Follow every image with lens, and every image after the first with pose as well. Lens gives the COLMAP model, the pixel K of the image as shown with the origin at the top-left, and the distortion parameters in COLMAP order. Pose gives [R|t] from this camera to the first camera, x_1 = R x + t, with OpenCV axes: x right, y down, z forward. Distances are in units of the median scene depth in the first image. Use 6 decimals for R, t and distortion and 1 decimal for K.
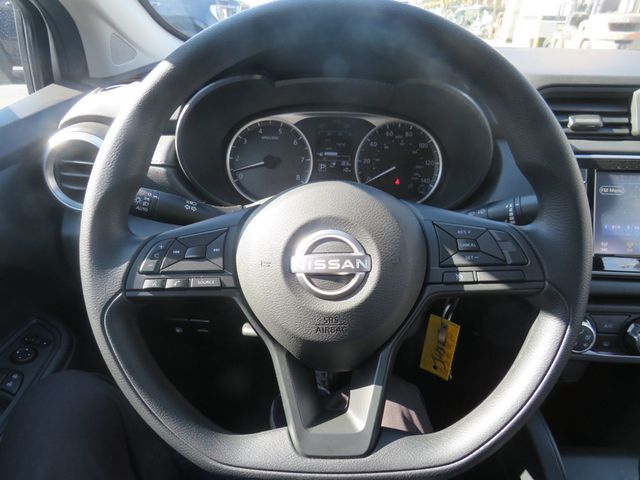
lens RADIAL K [[464.7, 0, 320.0], [0, 464.7, 239.0], [0, 0, 1]] dist [-0.014455, 0.012980]
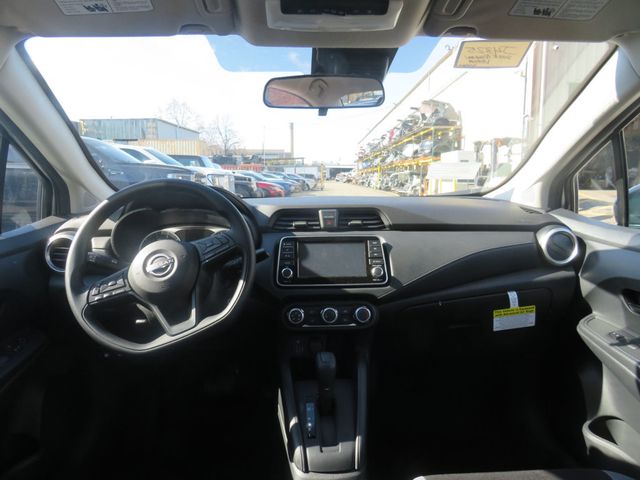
lens RADIAL K [[464.7, 0, 321.3], [0, 464.7, 240.4], [0, 0, 1]] dist [-0.014455, 0.012980]
pose [[0.994838, -0.028370, 0.097425, 0.434856], [0.057723, 0.947860, -0.313415, 0.513393], [-0.083453, 0.317421, 0.944606, -1.069678]]
